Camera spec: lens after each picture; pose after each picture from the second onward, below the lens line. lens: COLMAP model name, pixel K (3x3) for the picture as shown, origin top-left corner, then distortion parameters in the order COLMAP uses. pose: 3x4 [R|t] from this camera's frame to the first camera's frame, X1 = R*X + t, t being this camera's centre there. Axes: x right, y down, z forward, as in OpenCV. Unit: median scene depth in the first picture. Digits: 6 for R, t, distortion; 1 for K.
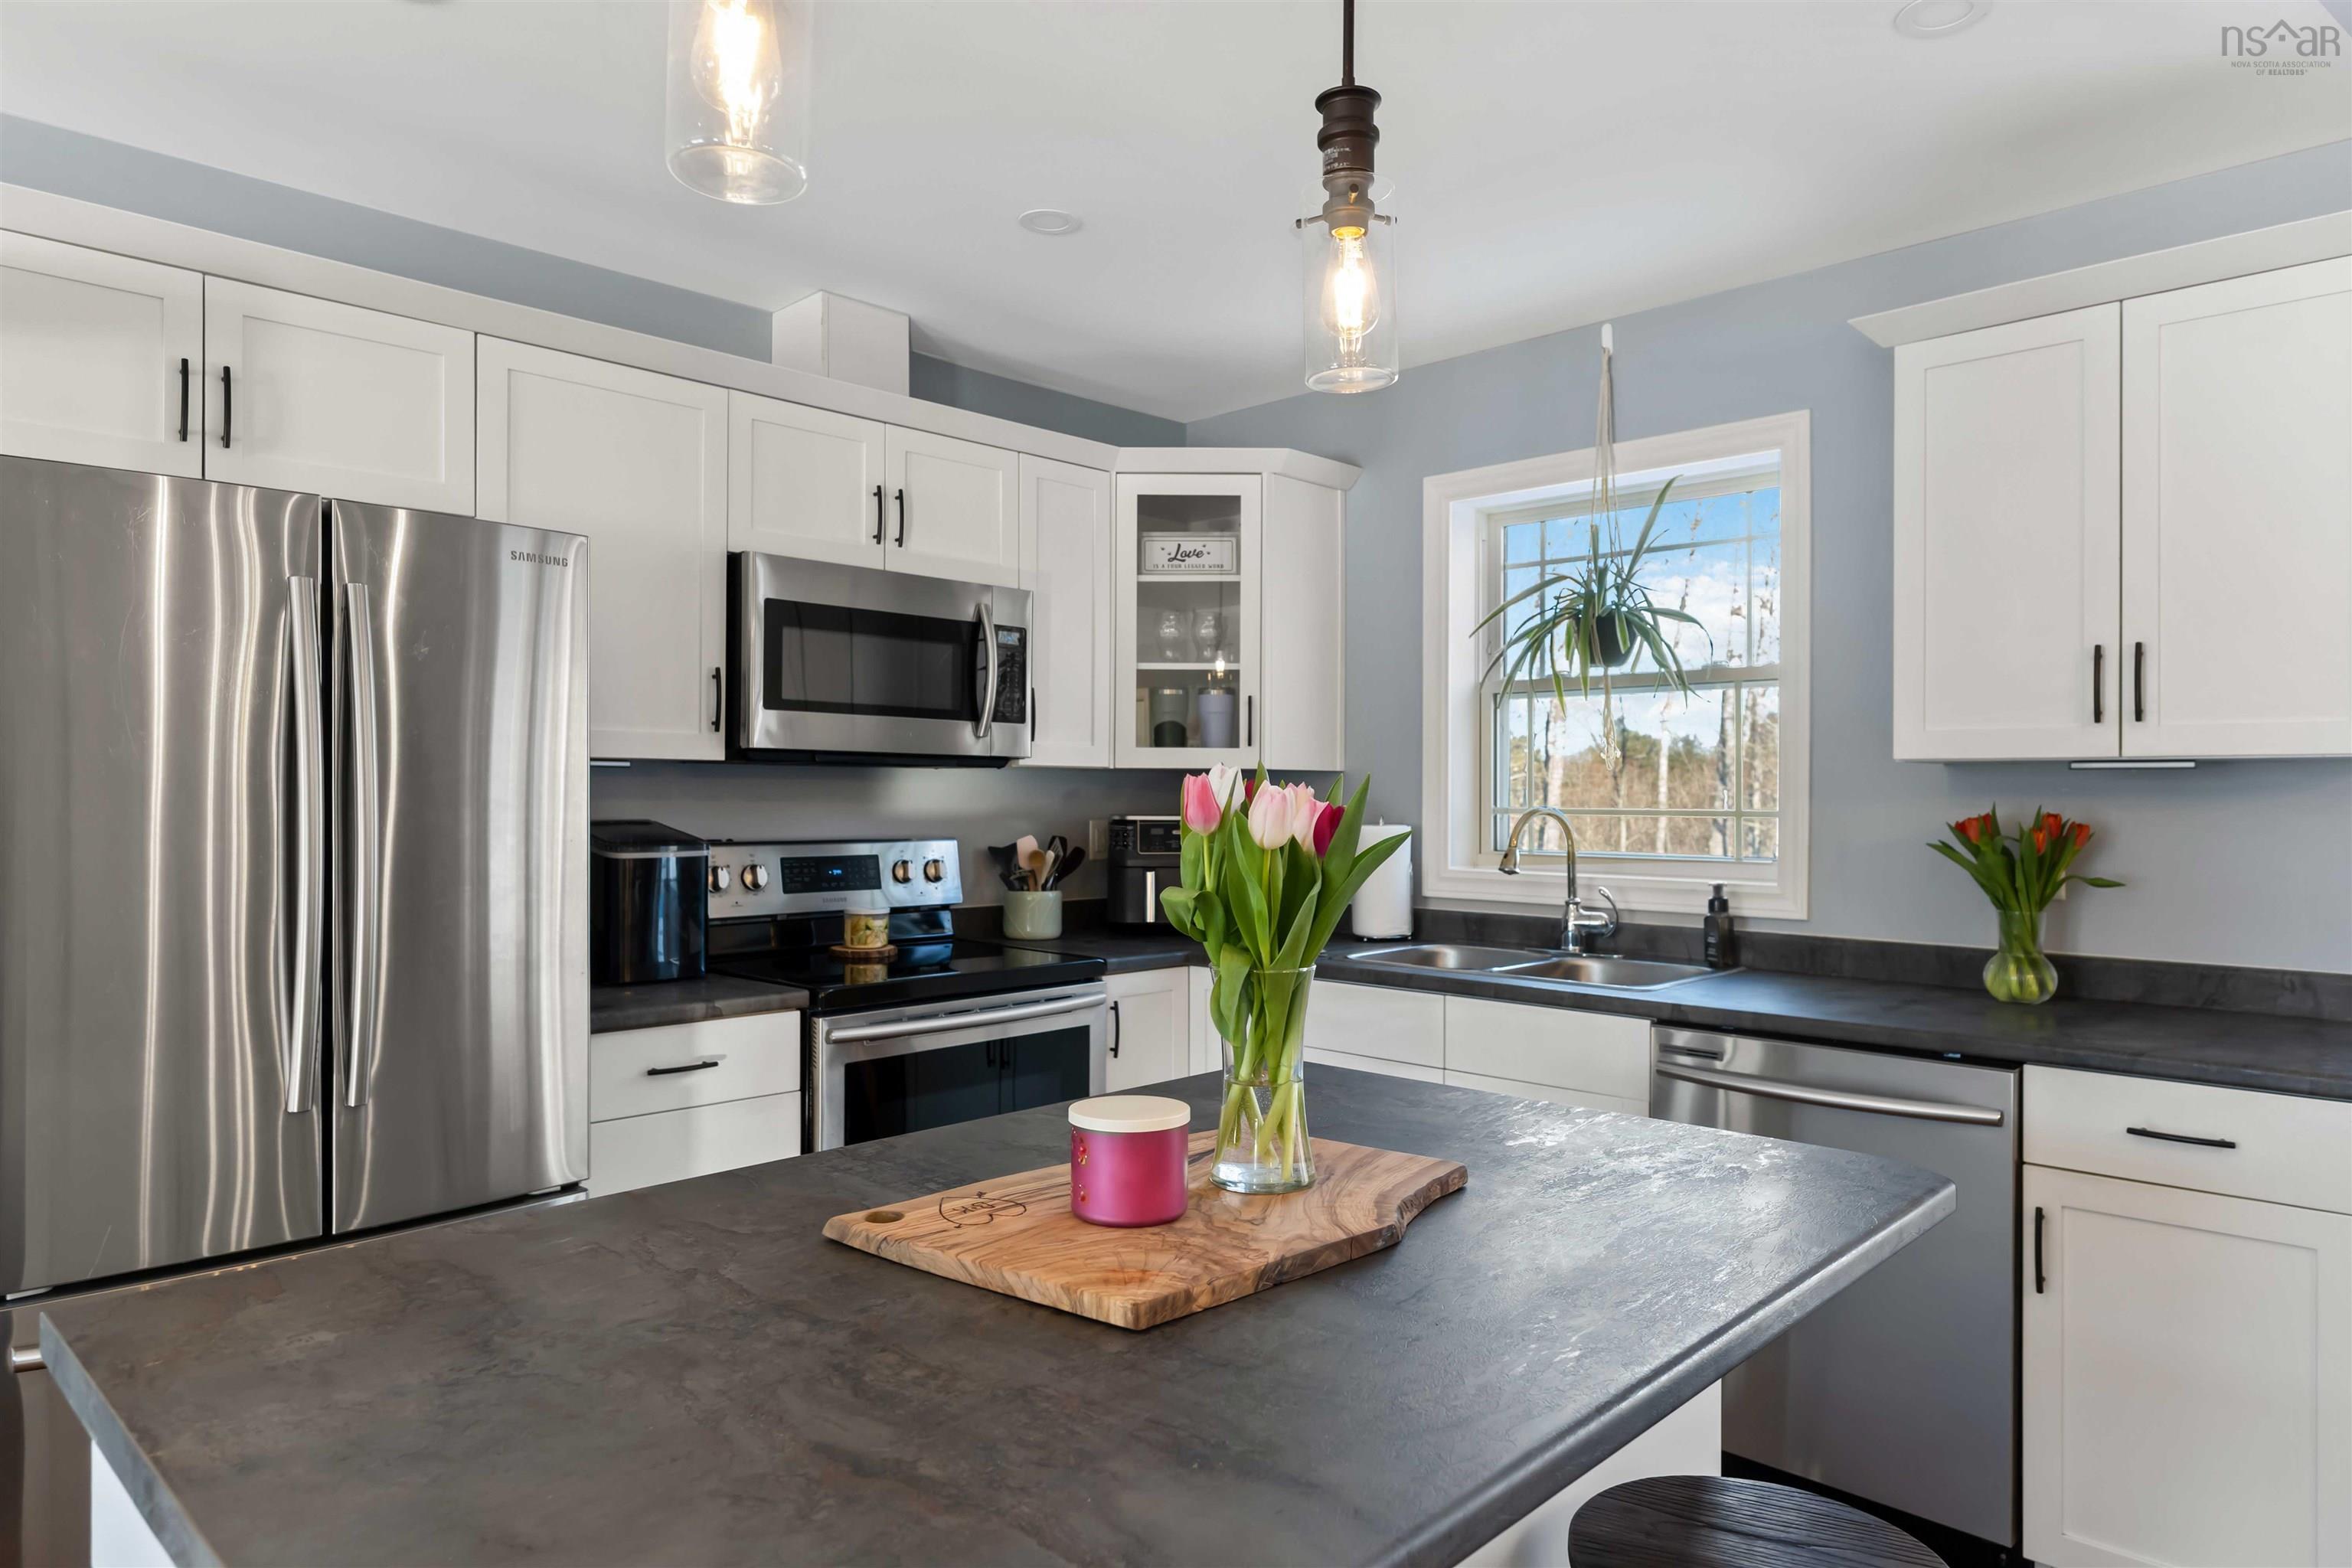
lens RADIAL K [[1454.4, 0, 1176.0], [0, 1454.4, 784.0], [0, 0, 1]] dist [-0.005179, -0.001107]
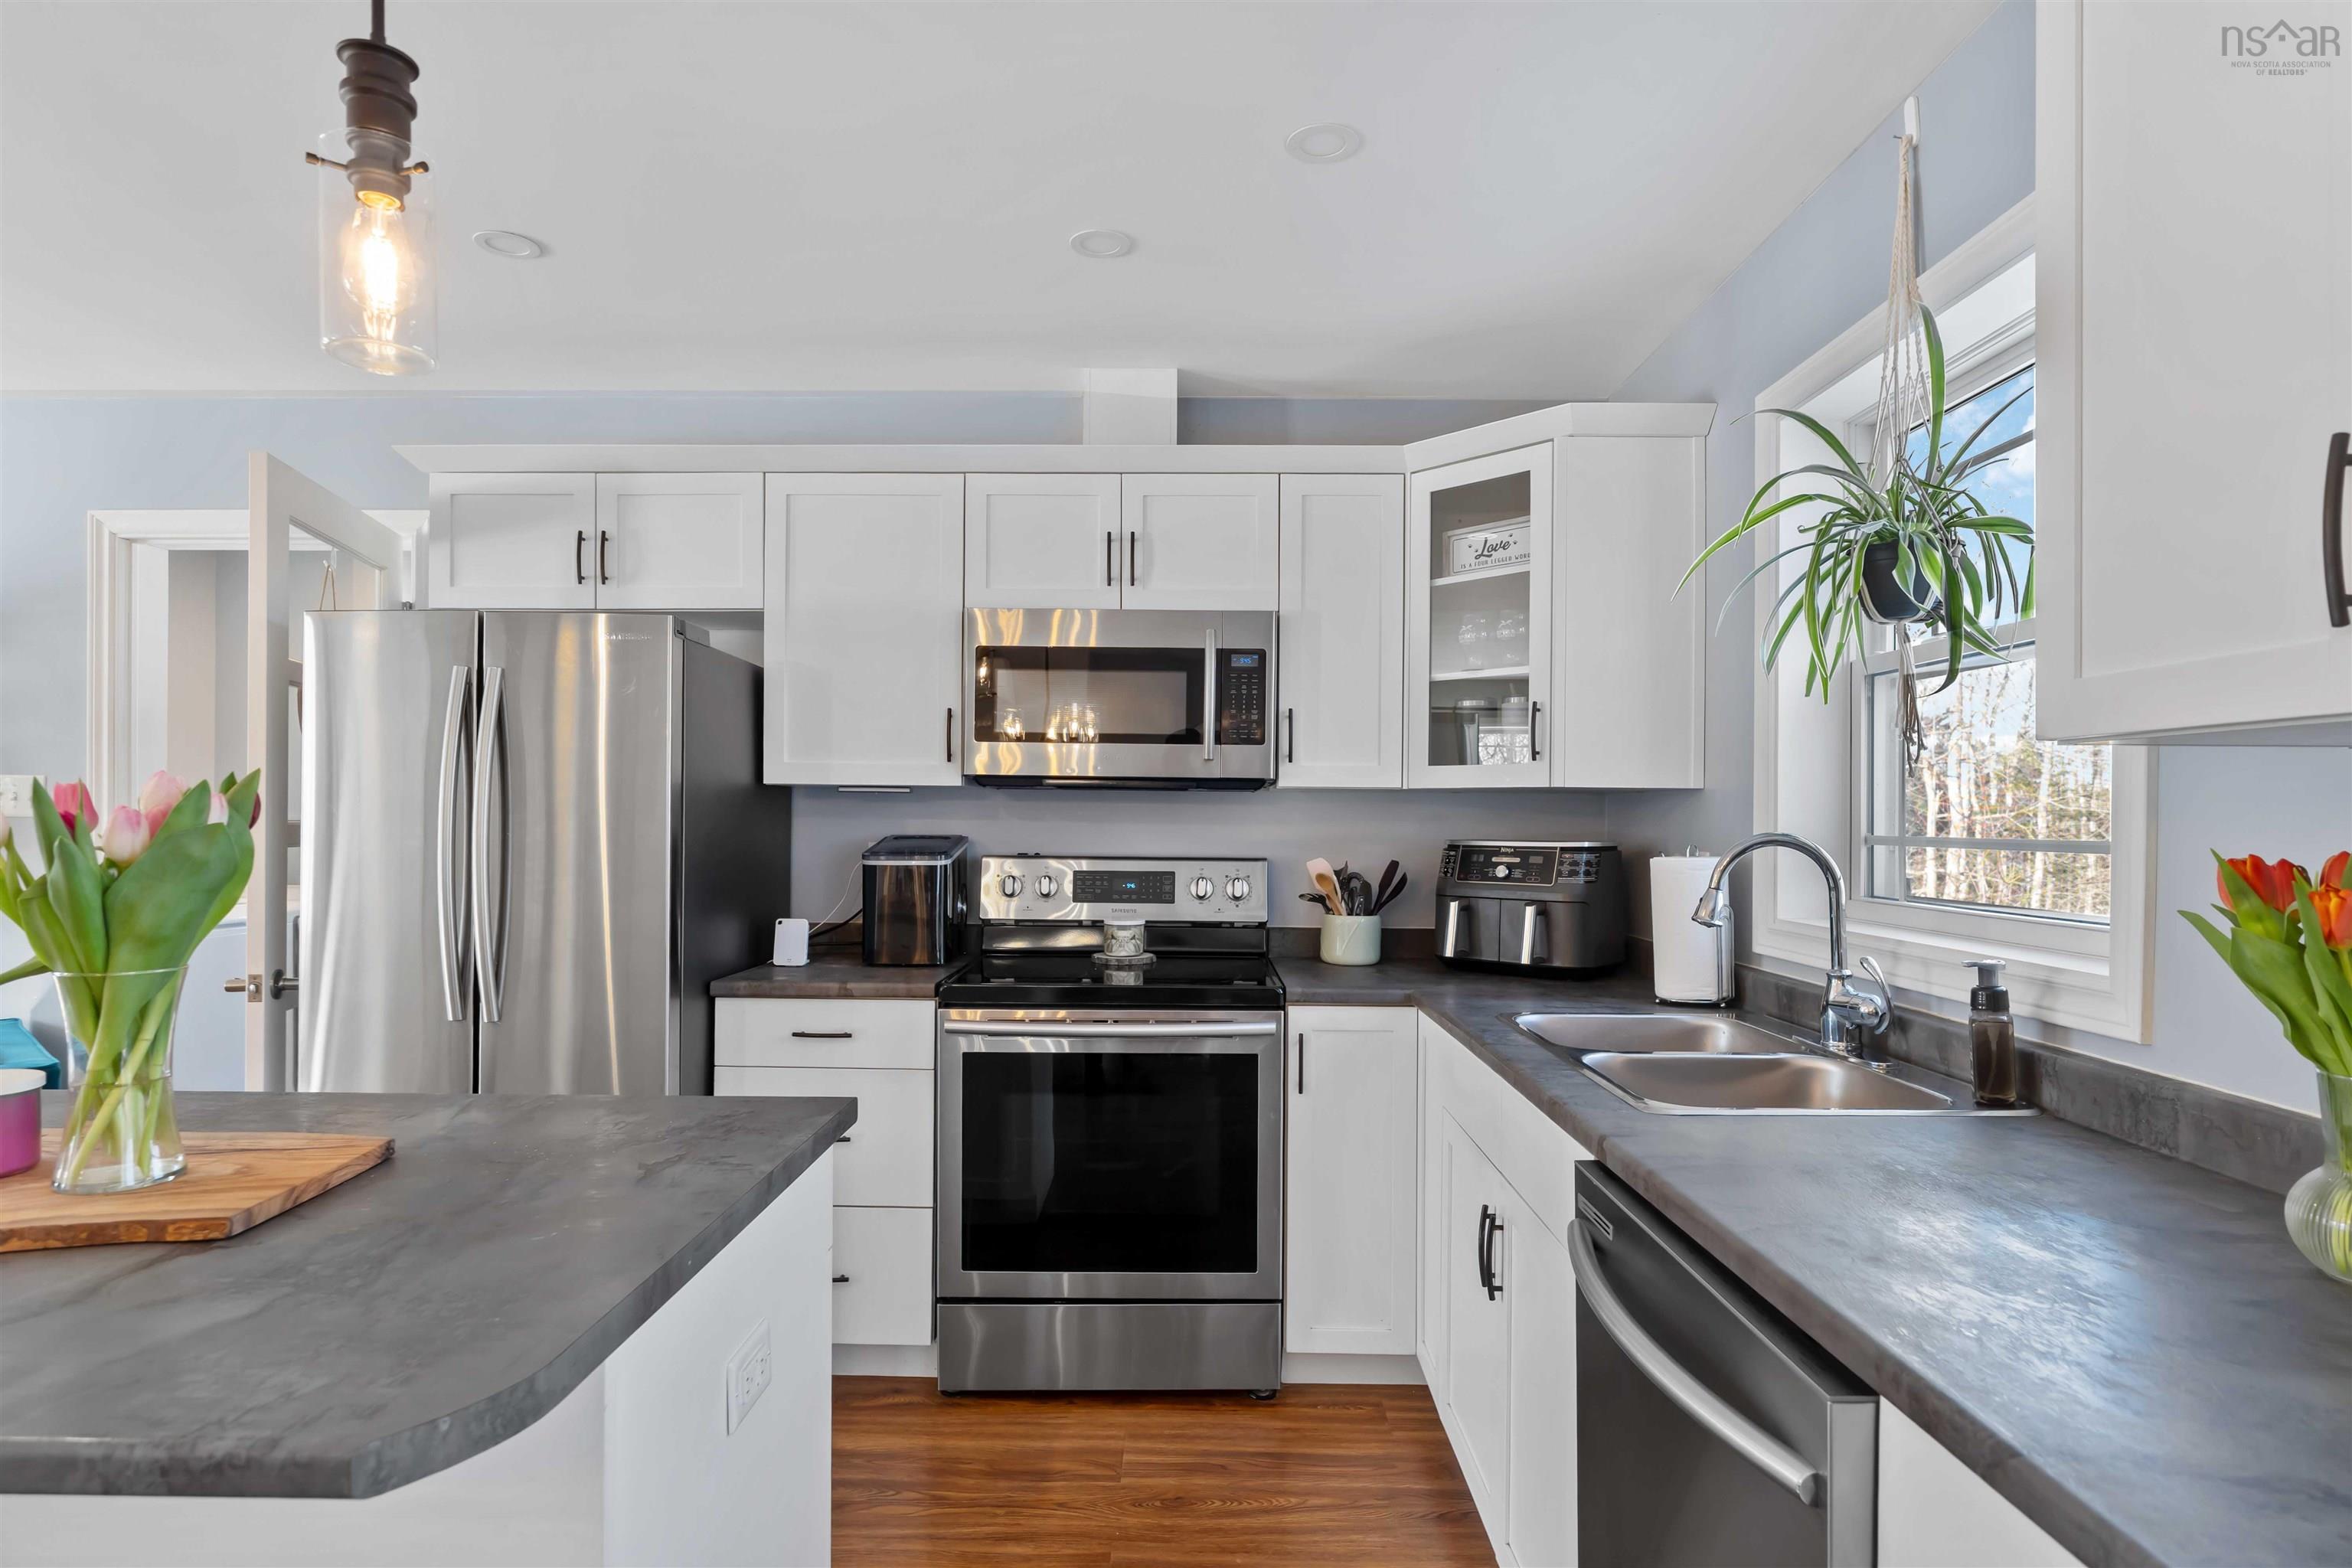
lens RADIAL K [[1231.9, 0, 1162.6], [0, 1231.9, 810.2], [0, 0, 1]] dist [0.000984, -0.000217]
pose [[0.682704, -0.003380, -0.730688, 0.499921], [-0.000039, 0.999989, -0.004663, 0.007800], [0.730695, 0.003212, 0.682696, 0.397707]]
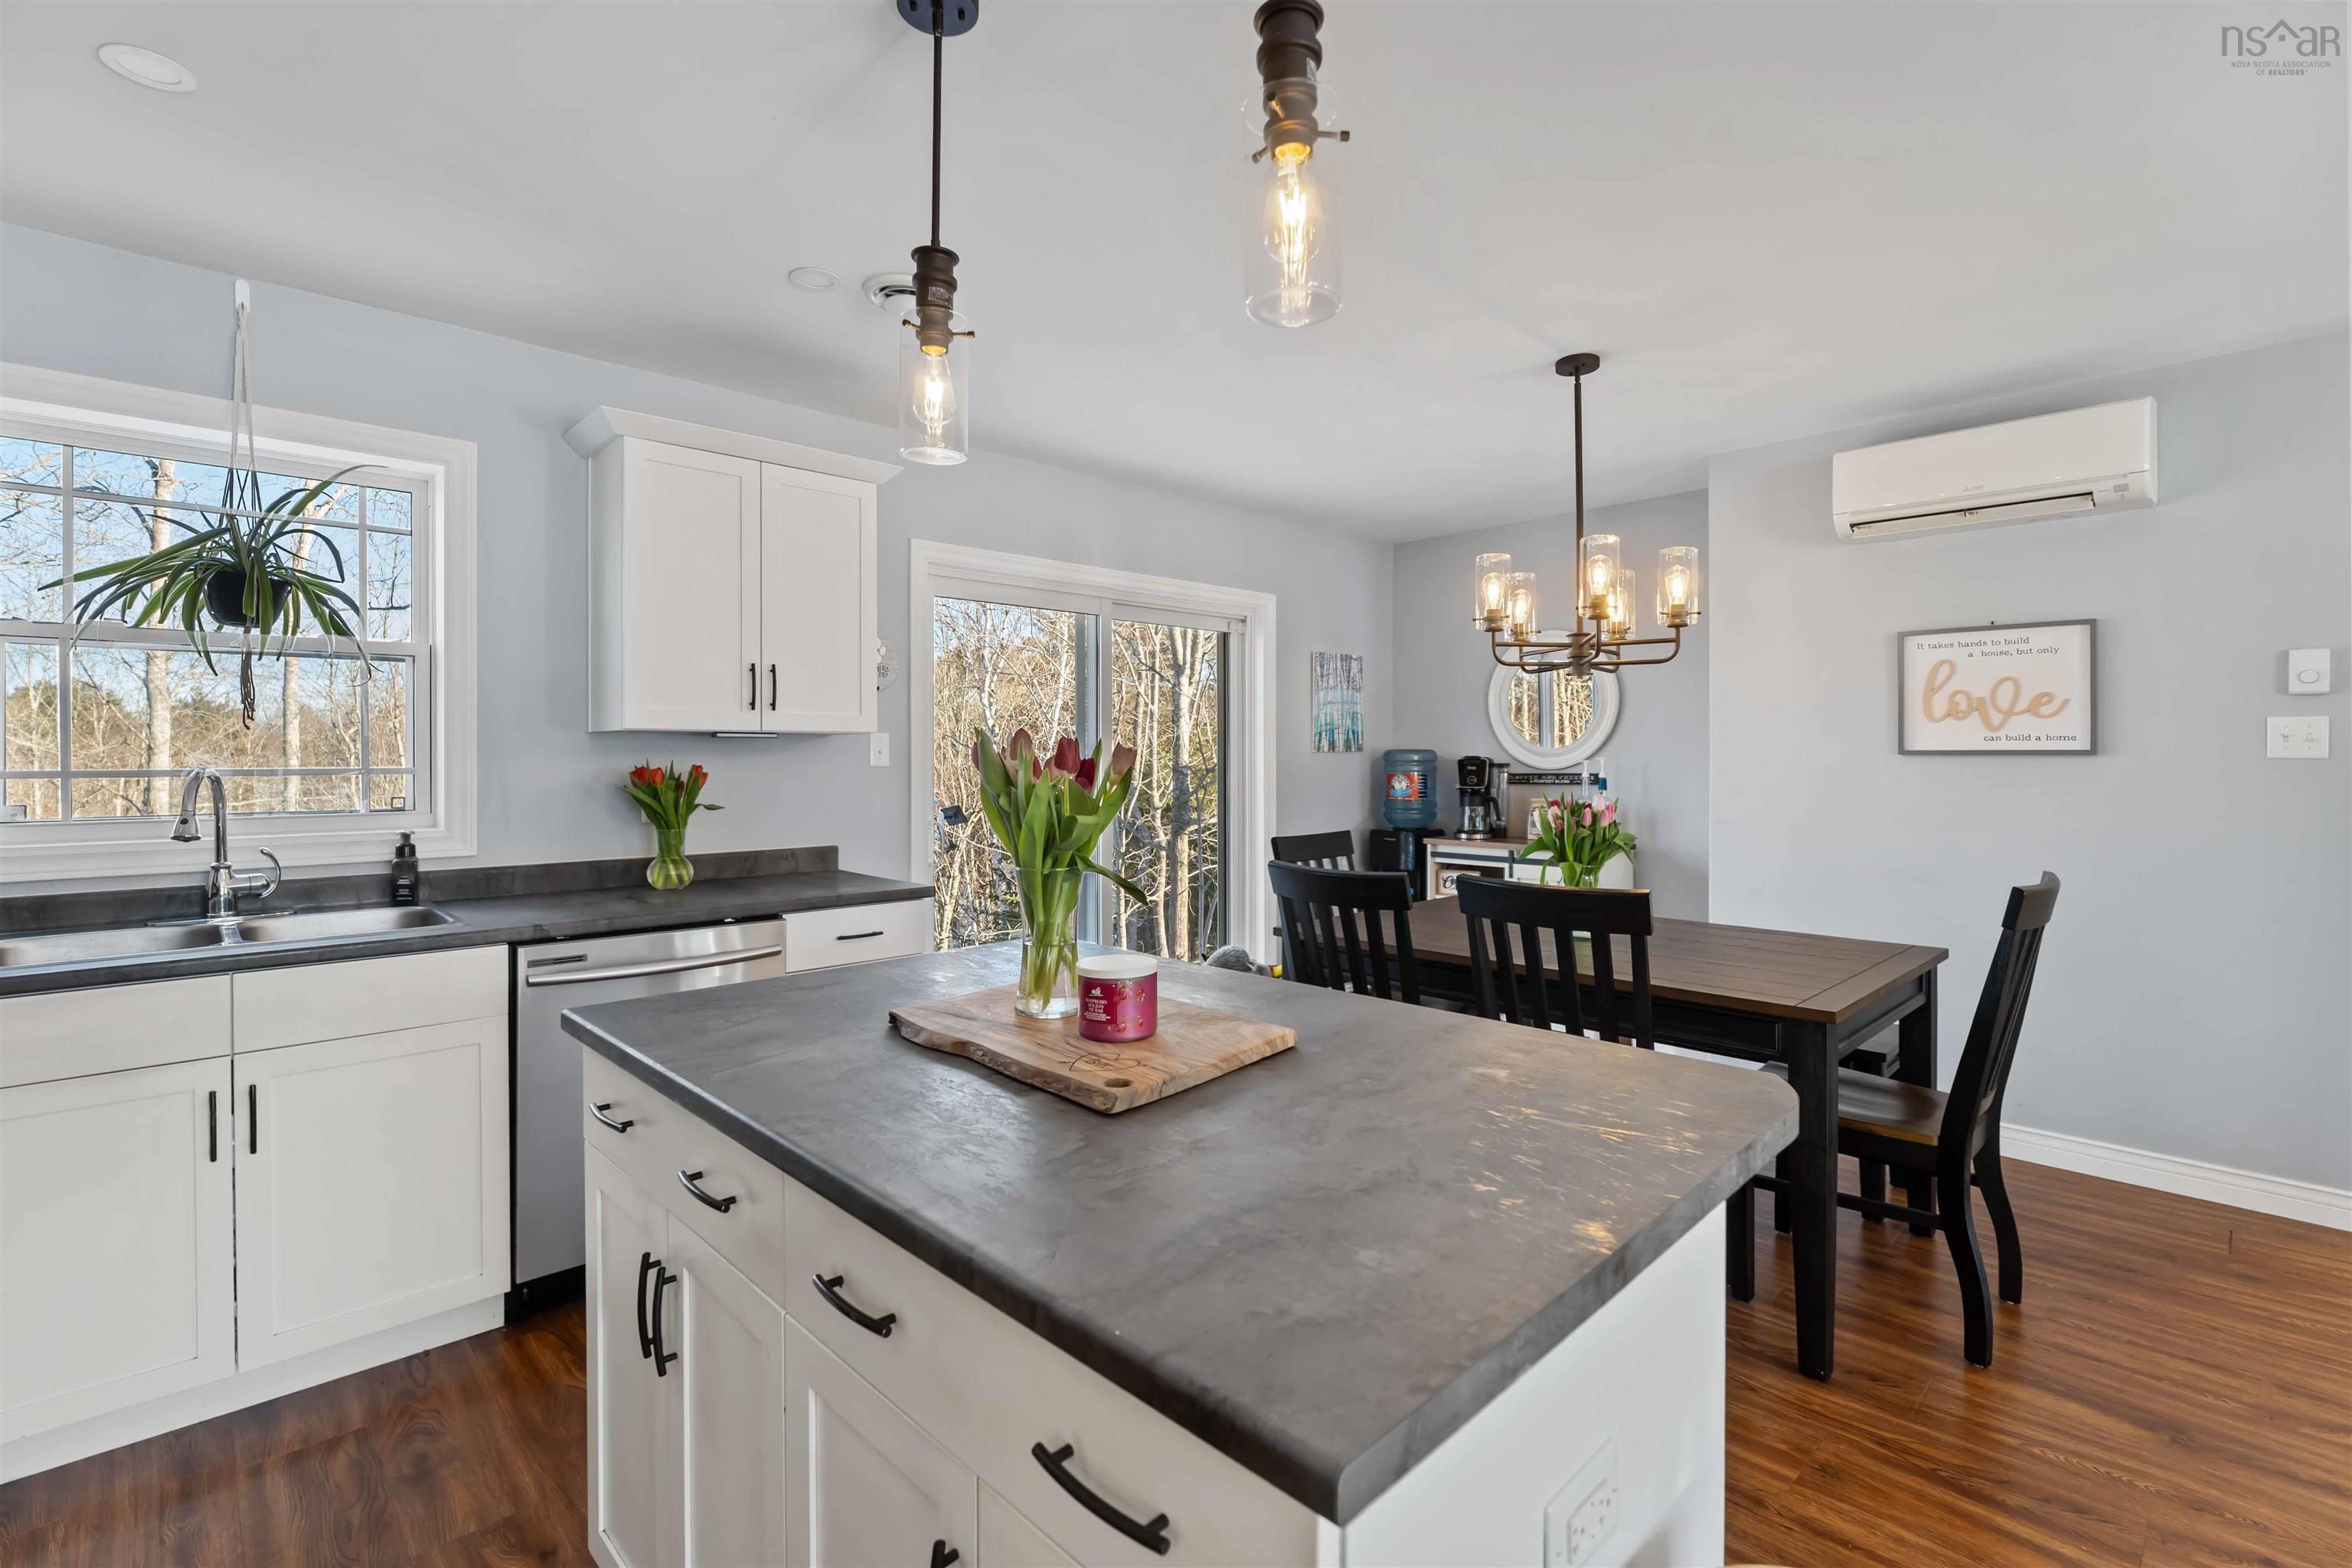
lens RADIAL K [[1084.2, 0, 1176.0], [0, 1084.2, 784.0], [0, 0, 1]] dist [-0.010600, -0.000159]
pose [[0.020666, -0.030137, 0.999332, -0.451300], [-0.002788, 0.999540, 0.030201, 0.003240], [-0.999783, -0.003410, 0.020573, 0.368834]]
